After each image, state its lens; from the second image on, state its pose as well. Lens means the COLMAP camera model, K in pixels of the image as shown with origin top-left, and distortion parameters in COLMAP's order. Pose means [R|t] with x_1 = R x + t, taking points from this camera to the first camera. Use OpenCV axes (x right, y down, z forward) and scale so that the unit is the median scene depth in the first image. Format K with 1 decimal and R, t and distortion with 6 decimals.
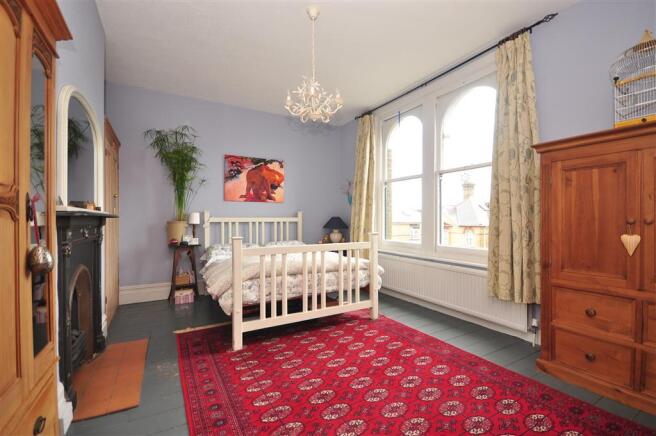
lens RADIAL K [[285.1, 0, 328.0], [0, 285.1, 218.0], [0, 0, 1]] dist [0.015777, -0.000154]
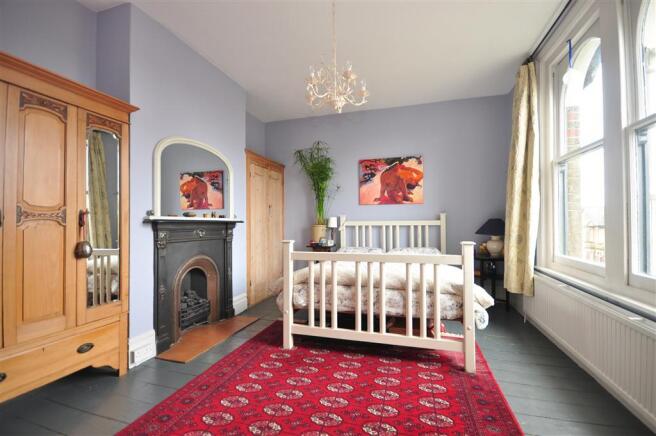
lens RADIAL K [[285.1, 0, 328.0], [0, 285.1, 218.0], [0, 0, 1]] dist [0.015777, -0.000154]
pose [[0.698479, -0.016062, -0.715450, 0.317893], [0.008418, 0.999863, -0.014229, 0.000252], [0.715581, 0.003916, 0.698519, 0.222580]]
